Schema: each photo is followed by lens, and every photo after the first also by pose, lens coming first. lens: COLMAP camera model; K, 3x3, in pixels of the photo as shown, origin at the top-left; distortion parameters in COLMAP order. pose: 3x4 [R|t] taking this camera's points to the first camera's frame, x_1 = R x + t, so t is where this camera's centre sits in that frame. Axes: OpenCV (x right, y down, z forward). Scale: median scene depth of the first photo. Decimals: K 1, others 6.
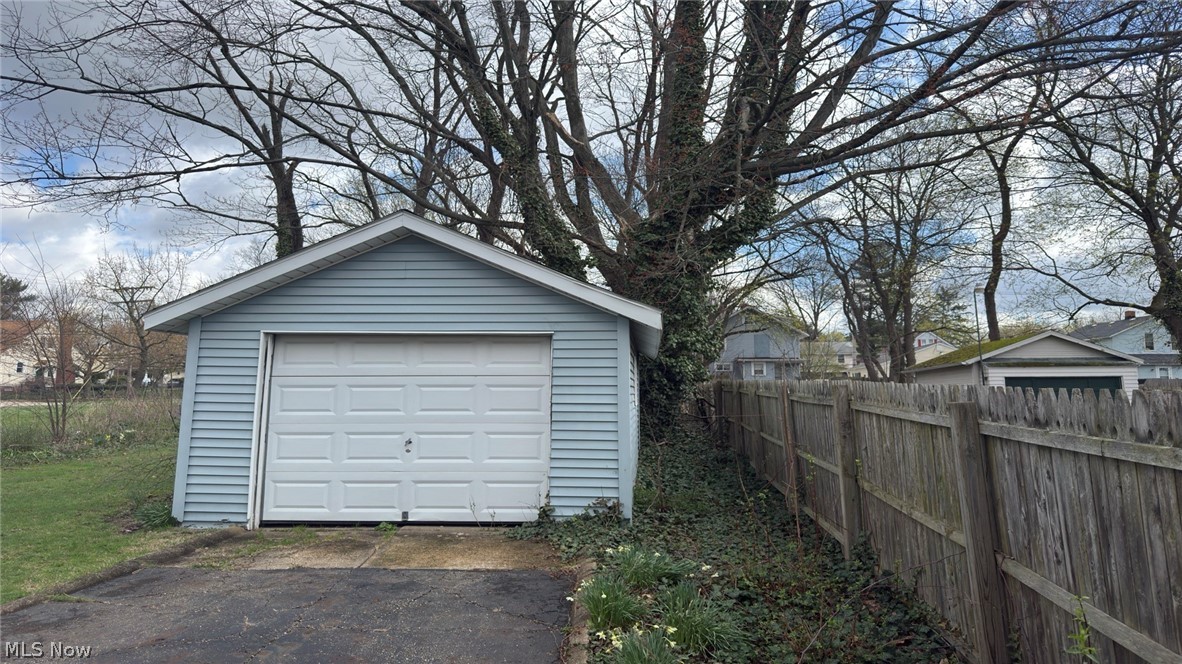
lens RADIAL K [[743.0, 0, 594.3], [0, 743.0, 293.9], [0, 0, 1]] dist [-0.004860, -0.002373]
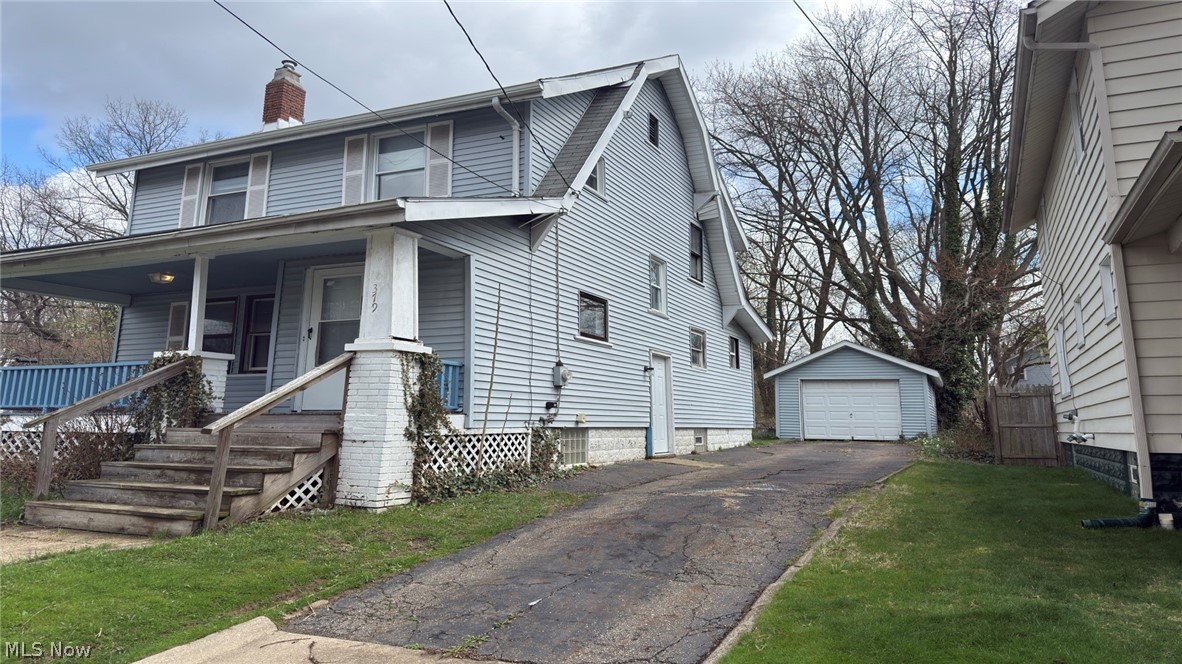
lens RADIAL K [[743.0, 0, 594.3], [0, 743.0, 293.9], [0, 0, 1]] dist [-0.004860, -0.002373]
pose [[0.928378, -0.062435, -0.366355, -0.043680], [0.045584, 0.997474, -0.054478, -0.098046], [0.368830, 0.033876, 0.928879, -1.221325]]
